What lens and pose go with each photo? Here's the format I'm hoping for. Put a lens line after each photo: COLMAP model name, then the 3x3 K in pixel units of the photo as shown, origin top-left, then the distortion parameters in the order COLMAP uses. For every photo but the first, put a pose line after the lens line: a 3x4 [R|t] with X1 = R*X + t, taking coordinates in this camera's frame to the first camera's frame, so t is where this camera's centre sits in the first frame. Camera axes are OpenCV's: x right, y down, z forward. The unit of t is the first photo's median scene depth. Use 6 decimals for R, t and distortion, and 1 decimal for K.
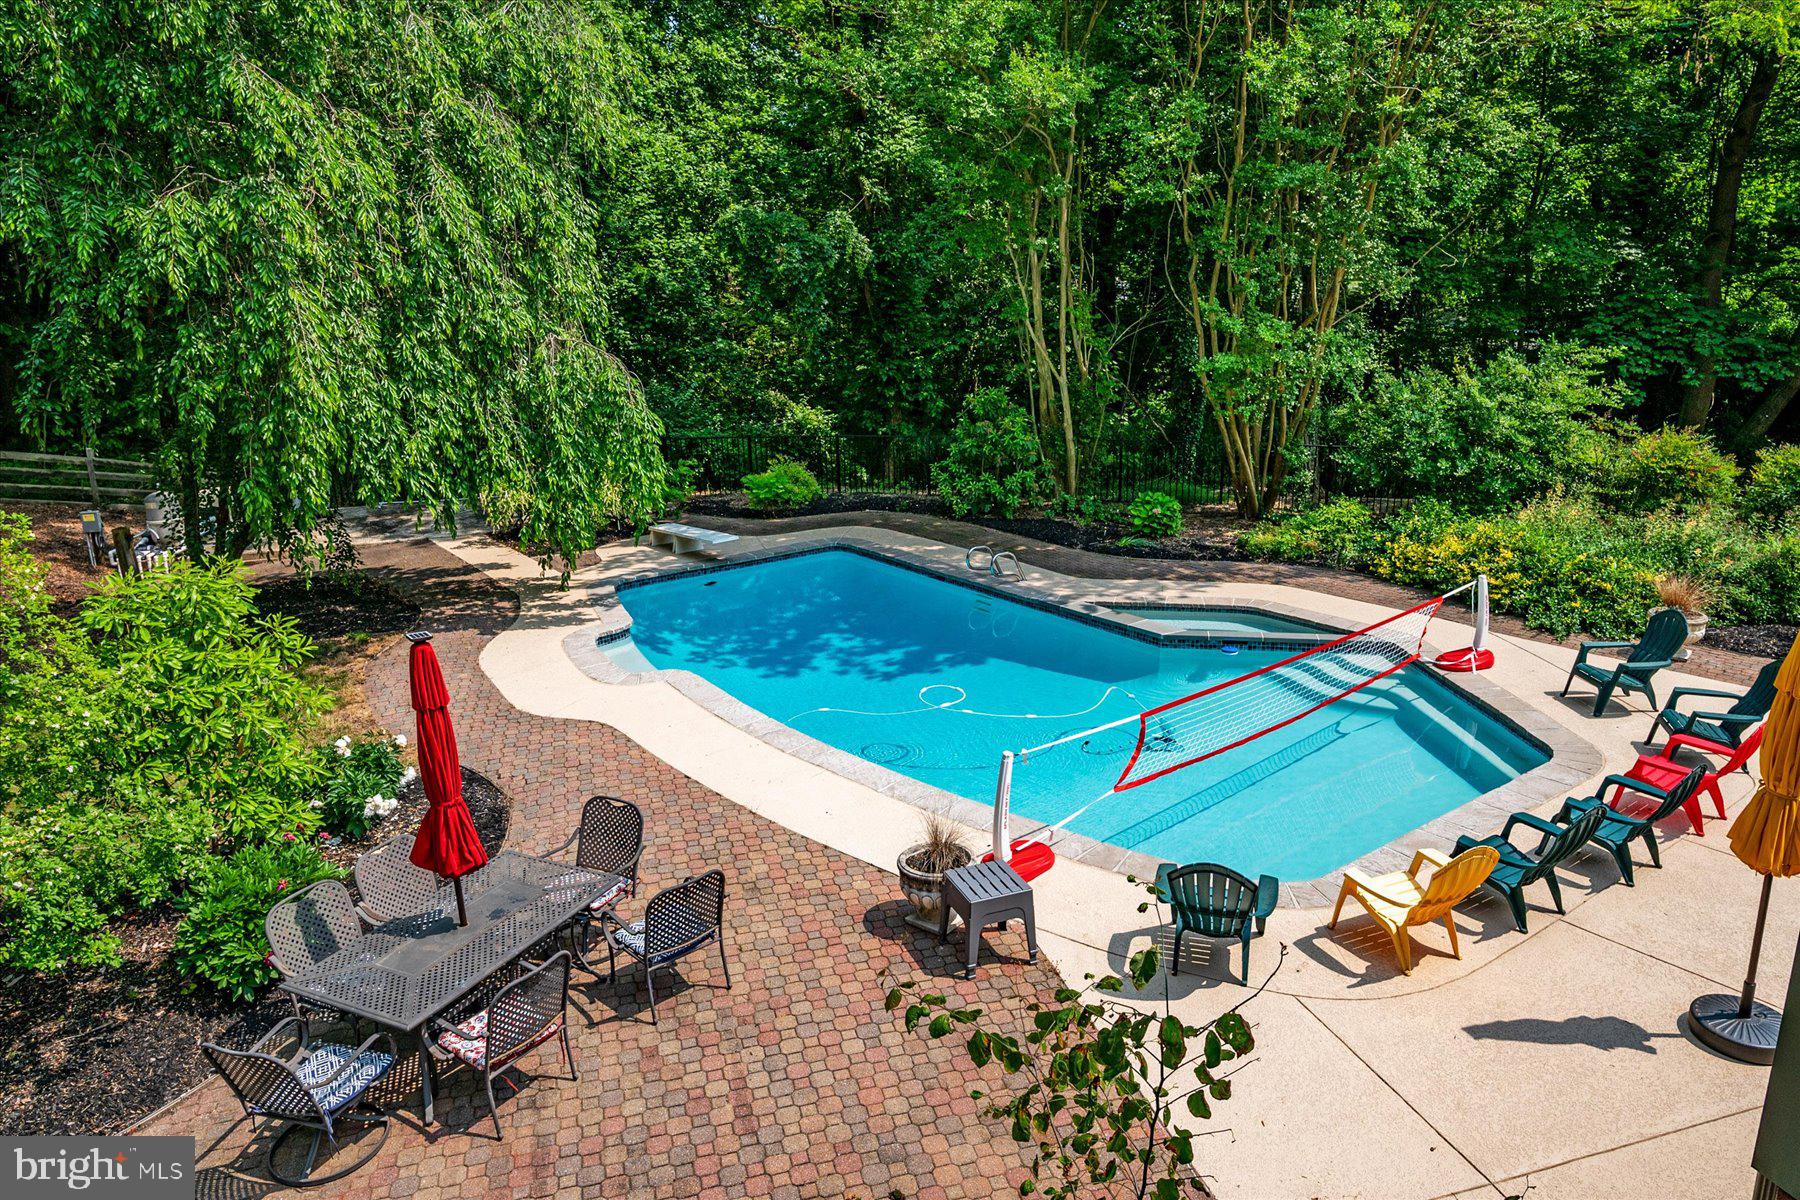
lens RADIAL K [[1214.2, 0, 904.0], [0, 1214.2, 599.7], [0, 0, 1]] dist [0.041167, -0.005128]
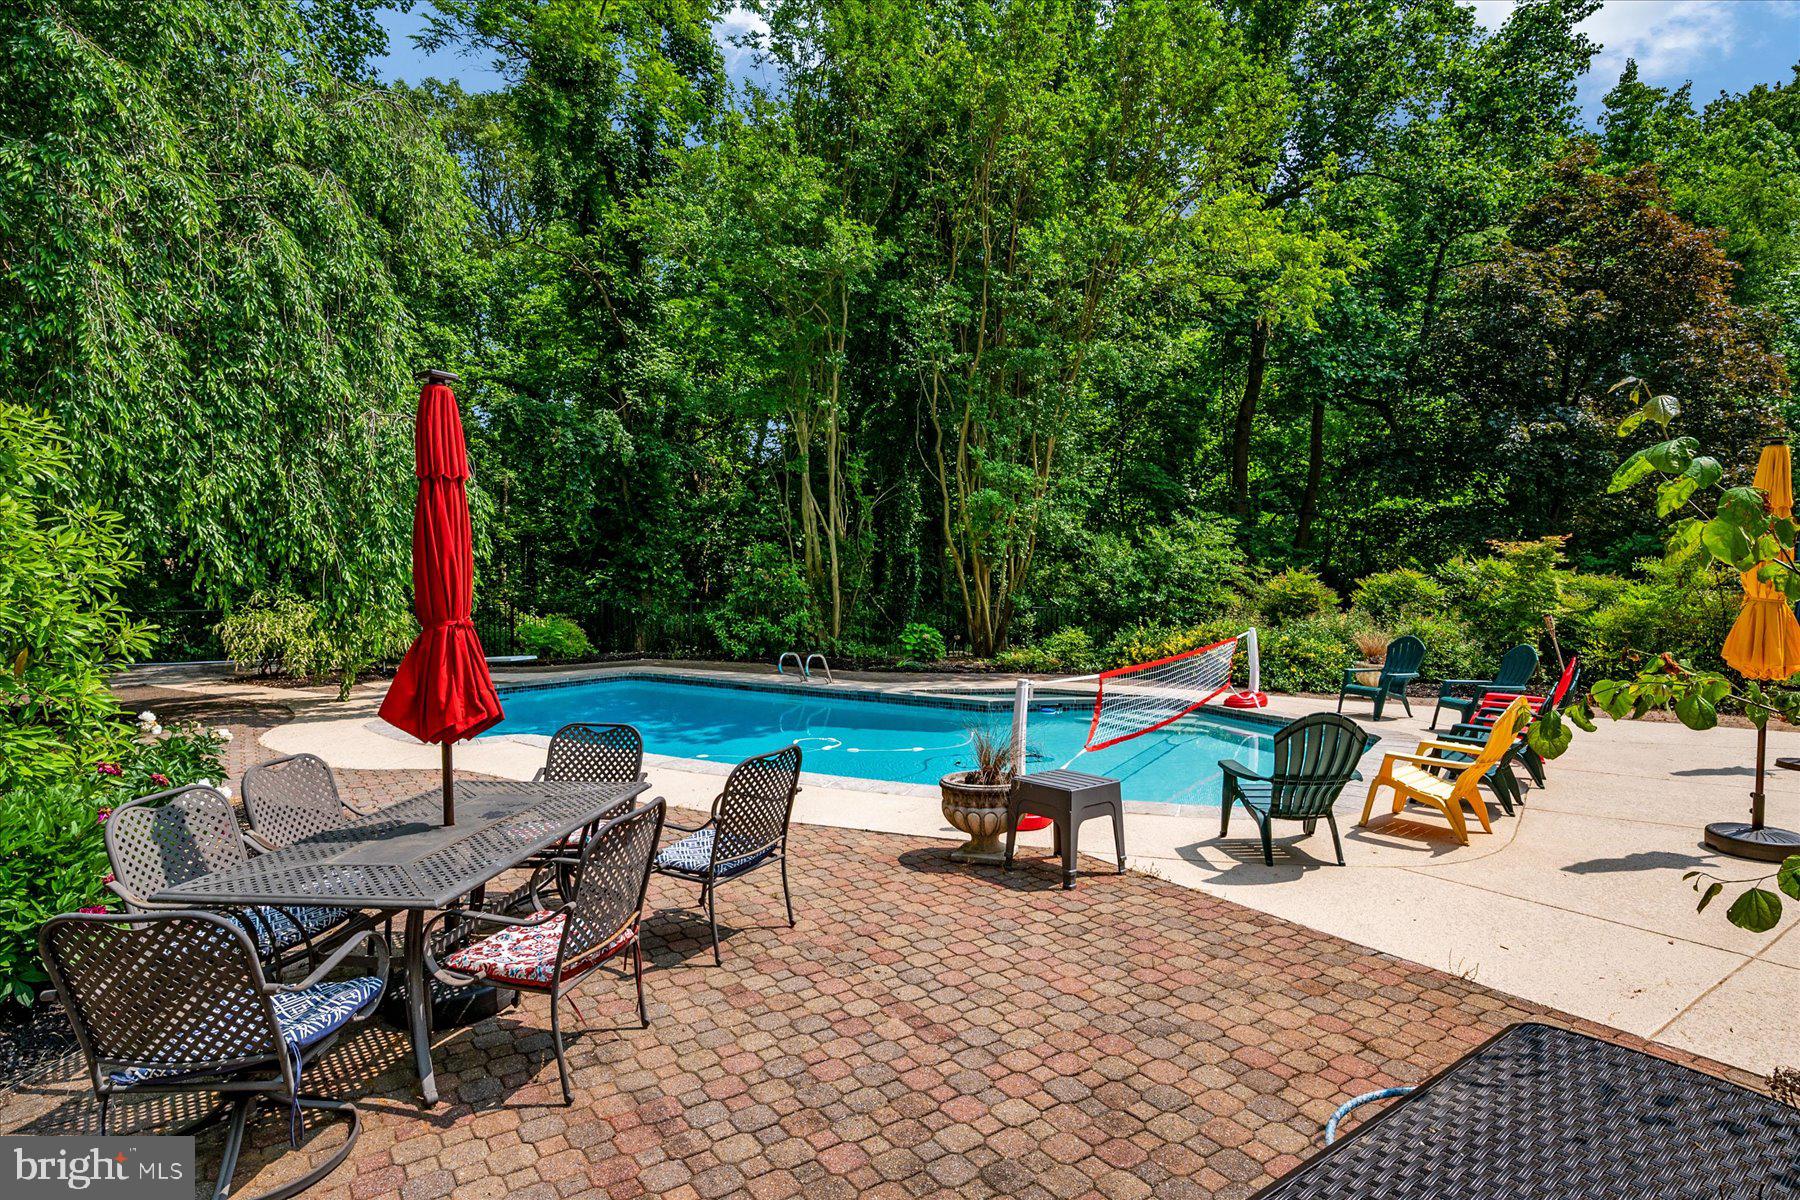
lens RADIAL K [[988.6, 0, 901.7], [0, 988.6, 597.6], [0, 0, 1]] dist [0.013375, -0.002920]
pose [[0.943366, 0.020201, 0.331138, -0.164717], [0.064898, 0.967623, -0.243915, 0.157421], [-0.325344, 0.251591, 0.911512, 0.206375]]
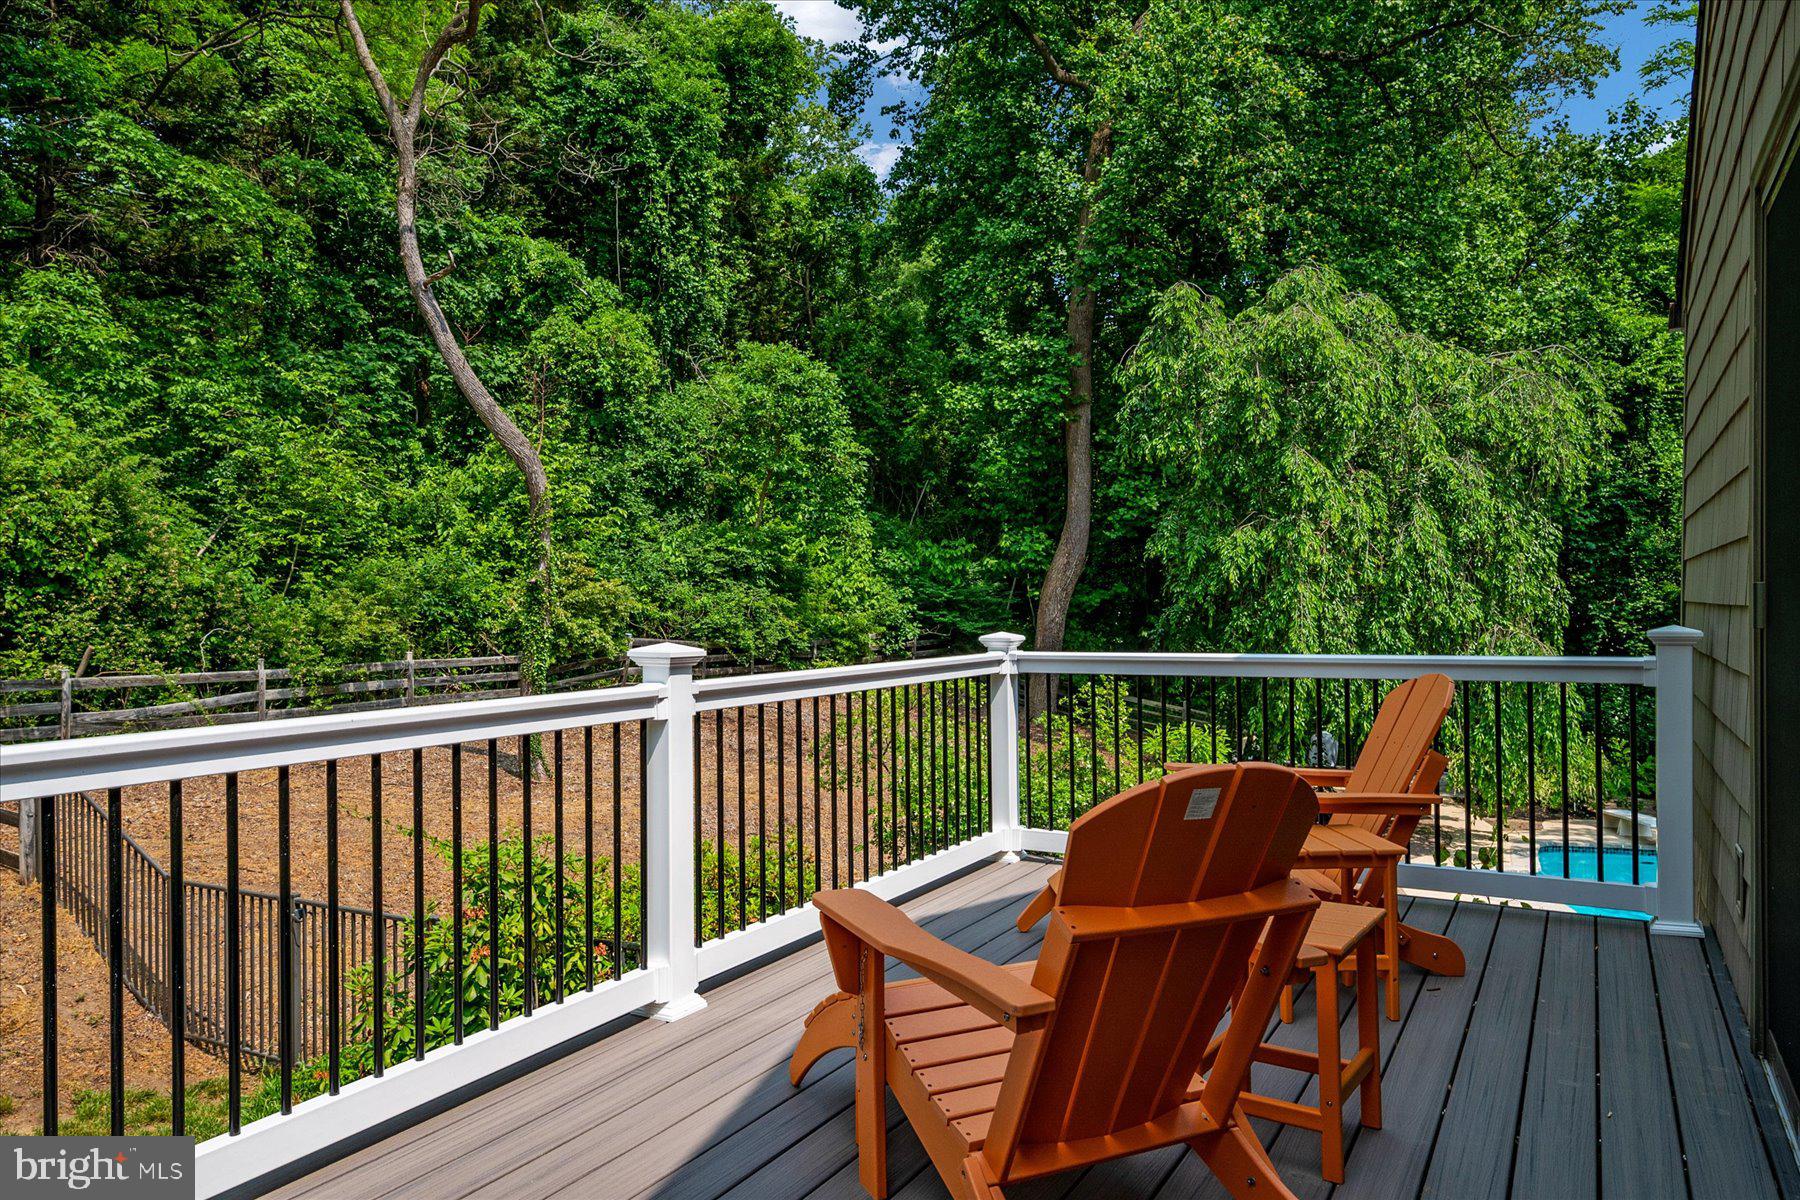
lens RADIAL K [[1214.2, 0, 897.3], [0, 1214.2, 606.9], [0, 0, 1]] dist [0.041167, -0.005128]
pose [[0.672117, 0.030921, -0.739799, 0.251519], [-0.215754, 0.963950, -0.155726, 0.103284], [0.708314, 0.264280, 0.654558, -0.297437]]
